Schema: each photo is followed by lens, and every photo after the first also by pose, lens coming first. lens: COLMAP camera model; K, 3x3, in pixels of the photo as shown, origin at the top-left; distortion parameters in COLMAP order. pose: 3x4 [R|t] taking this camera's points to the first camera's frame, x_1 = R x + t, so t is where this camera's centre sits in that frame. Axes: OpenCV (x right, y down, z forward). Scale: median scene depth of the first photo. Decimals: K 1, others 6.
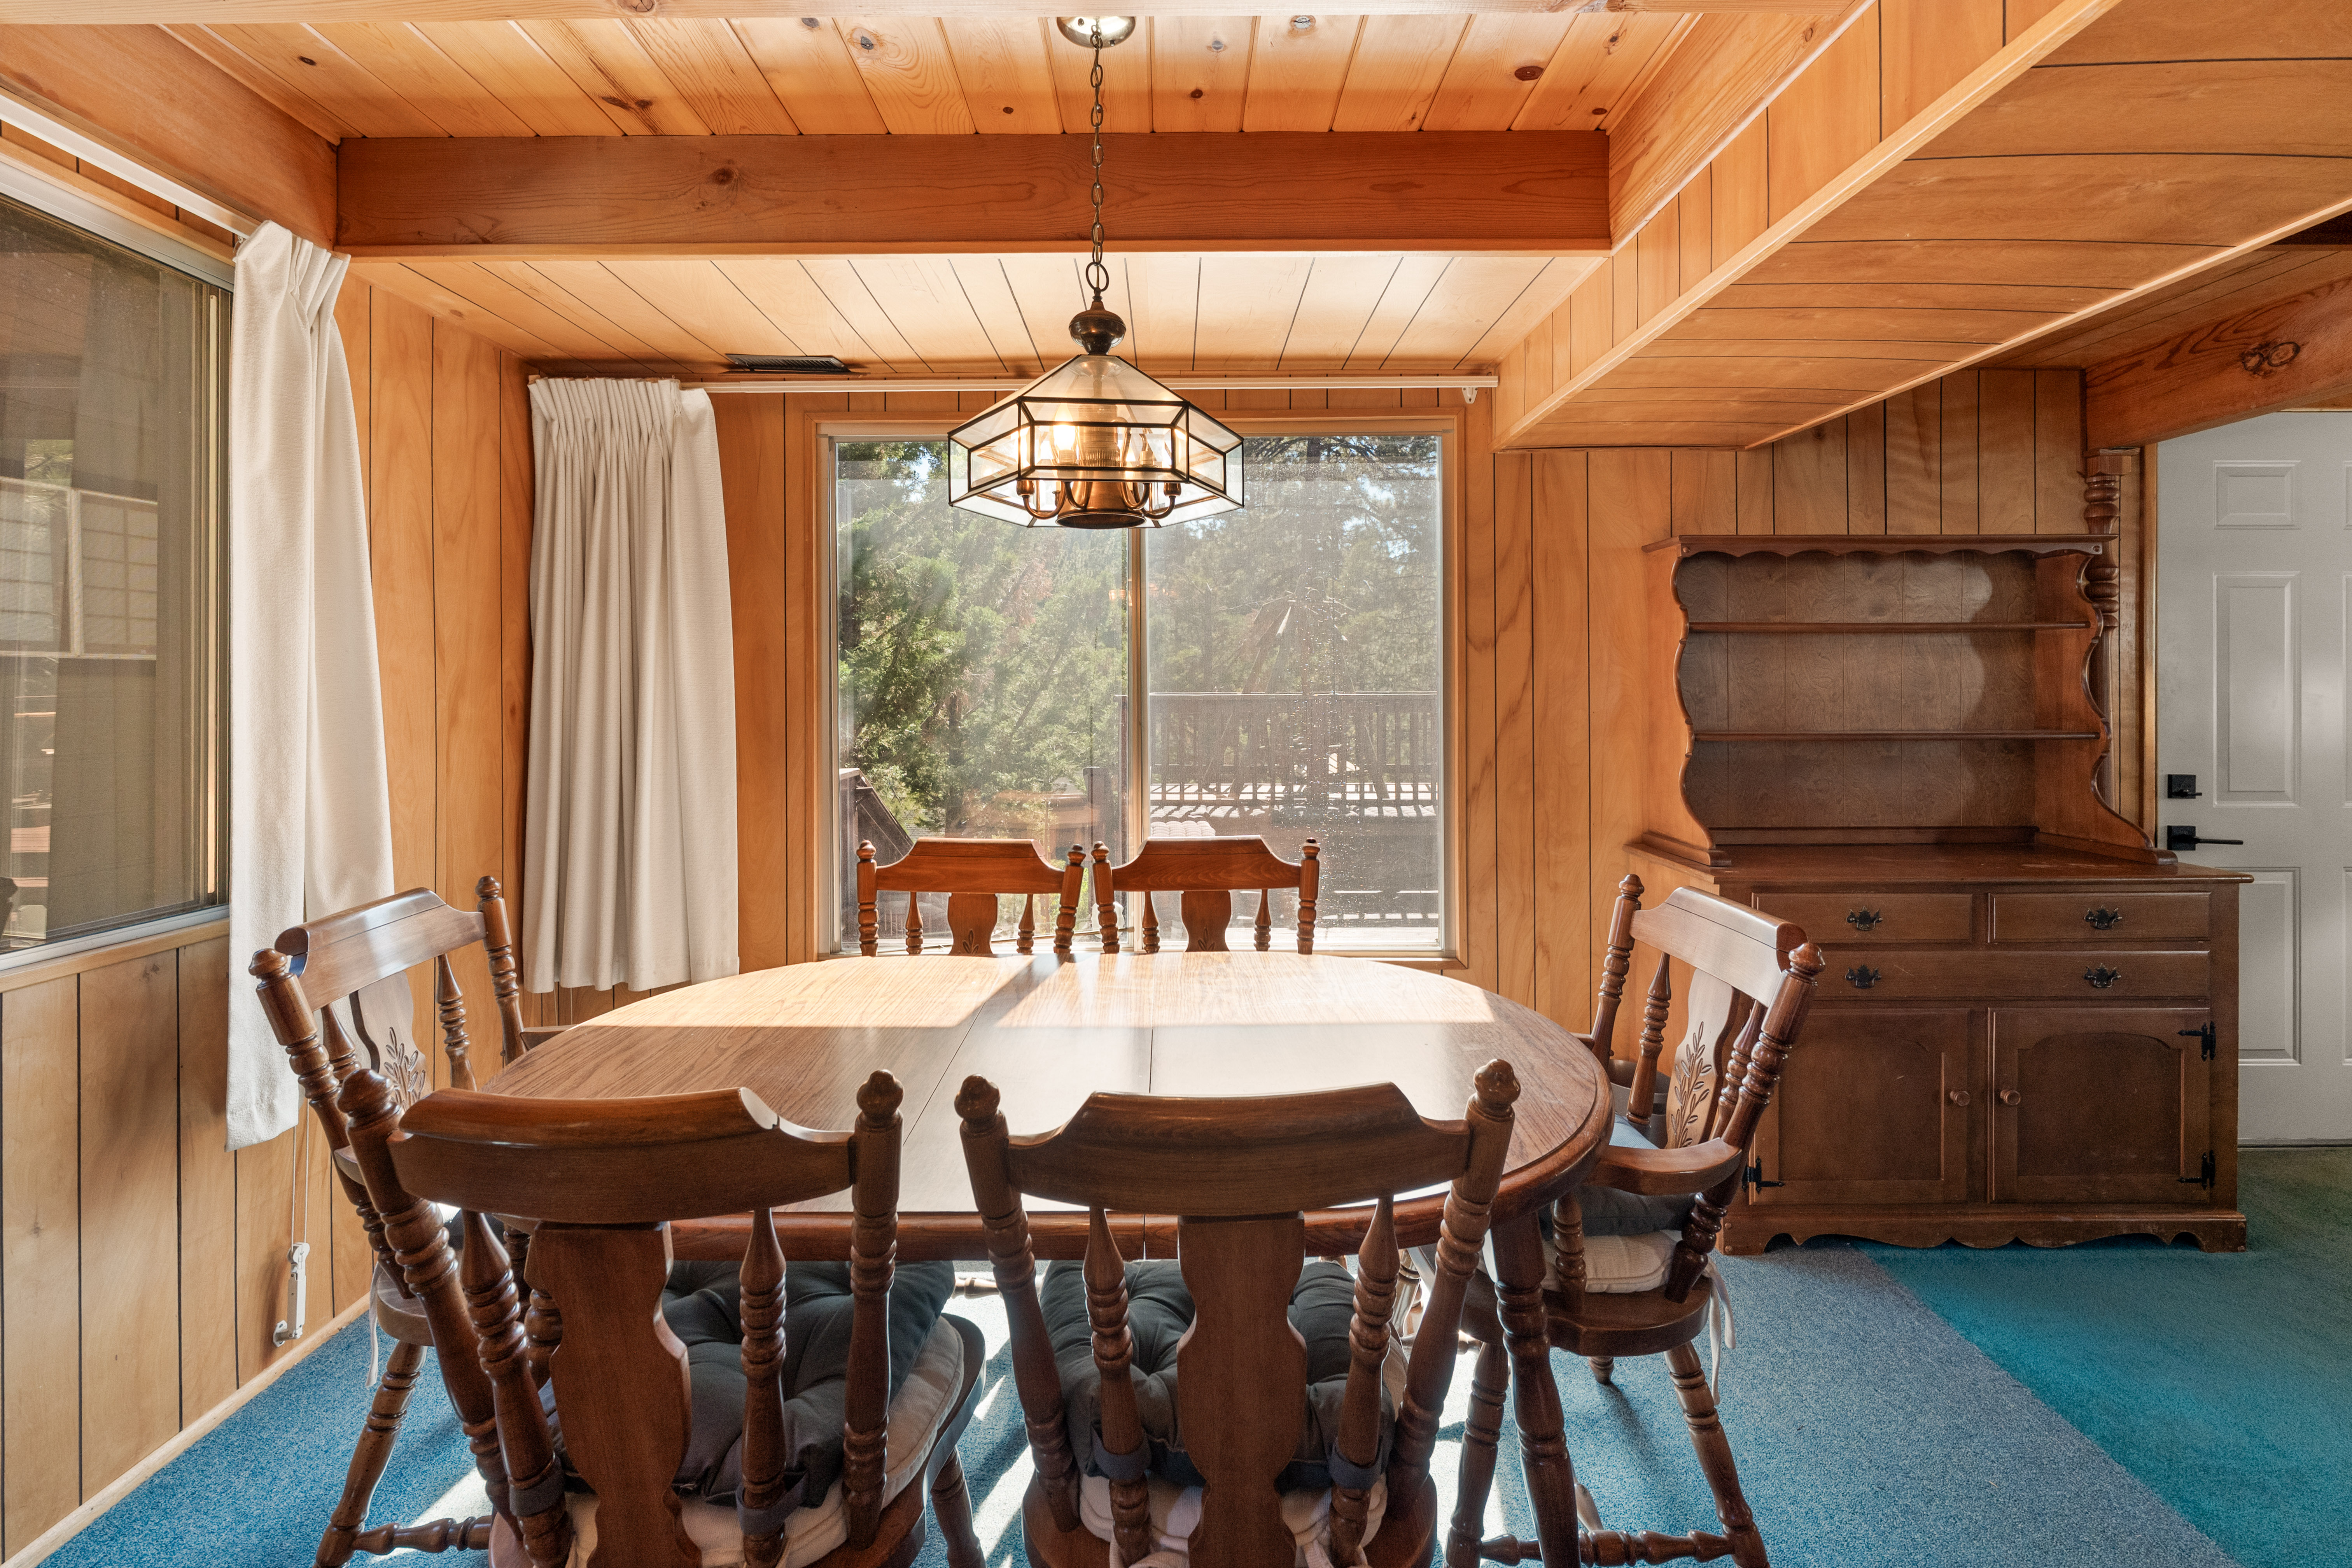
lens RADIAL K [[931.4, 0, 1170.2], [0, 931.4, 718.8], [0, 0, 1]] dist [0.000572, 0.000118]
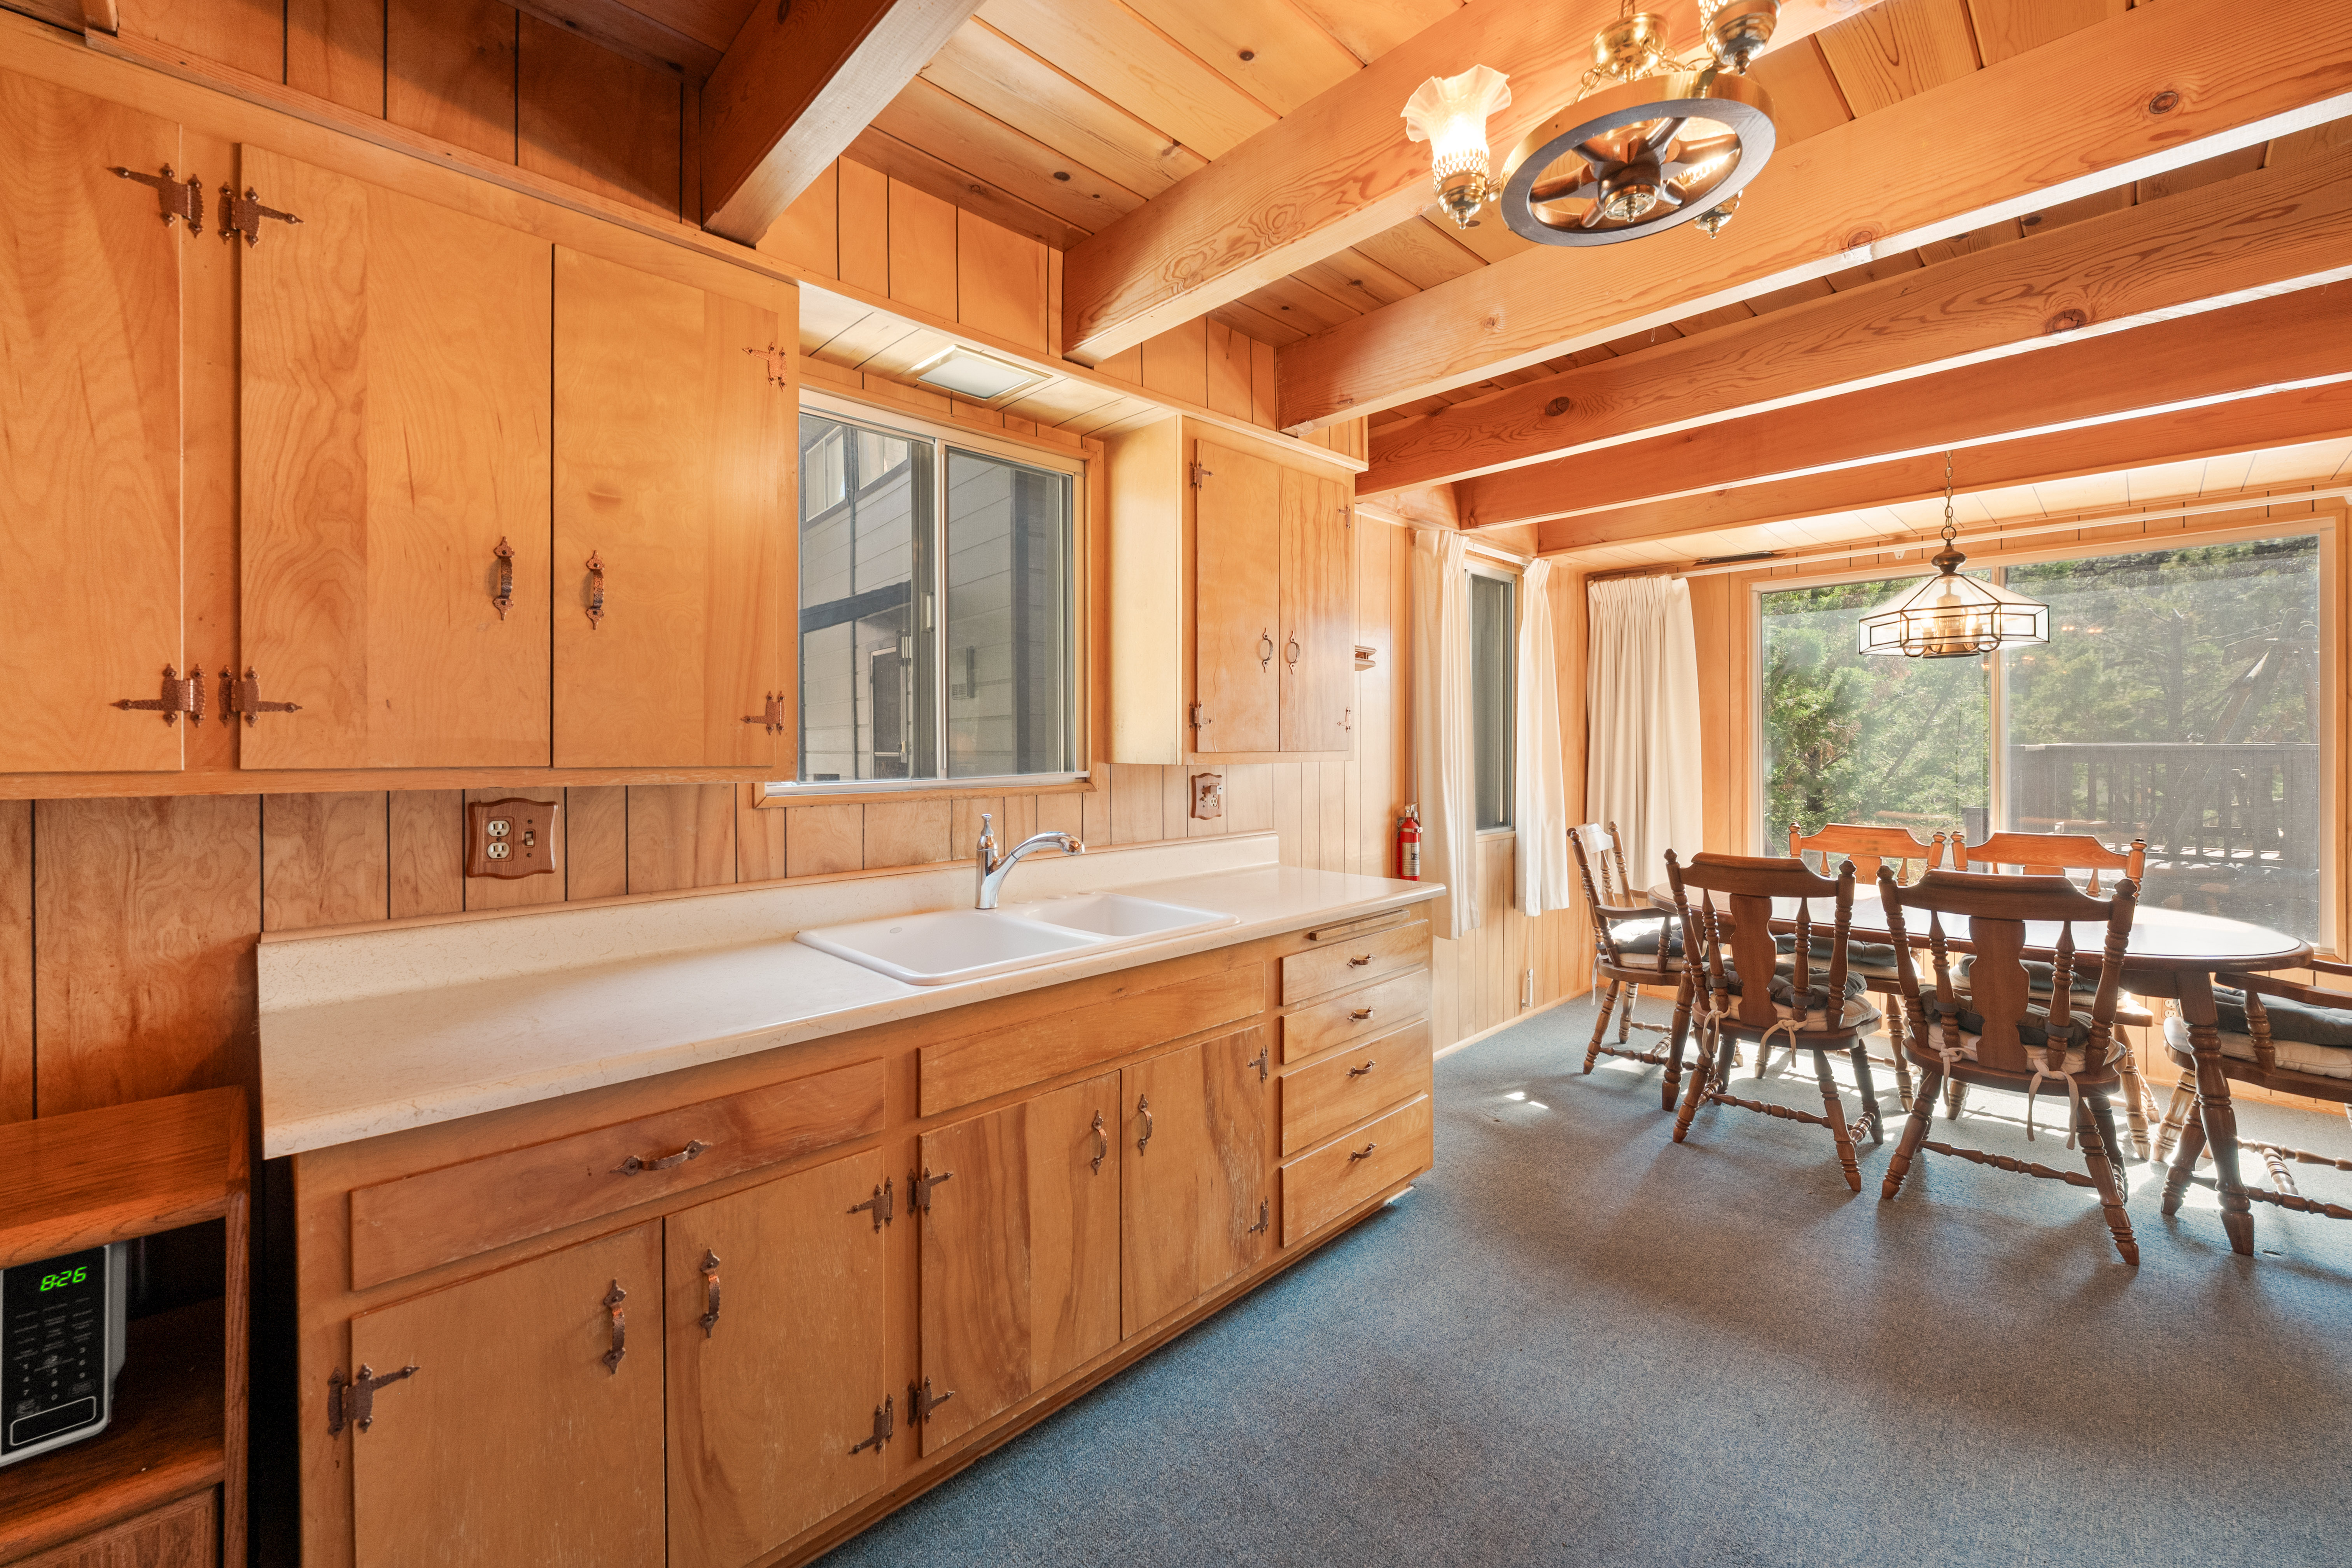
lens RADIAL K [[956.3, 0, 1172.8], [0, 956.3, 739.0], [0, 0, 1]] dist [0.001344, 0.000133]
pose [[0.696495, -0.004955, -0.717545, 0.145990], [-0.019379, 0.999482, -0.025712, 0.032844], [0.717300, 0.031814, 0.696038, -0.999896]]
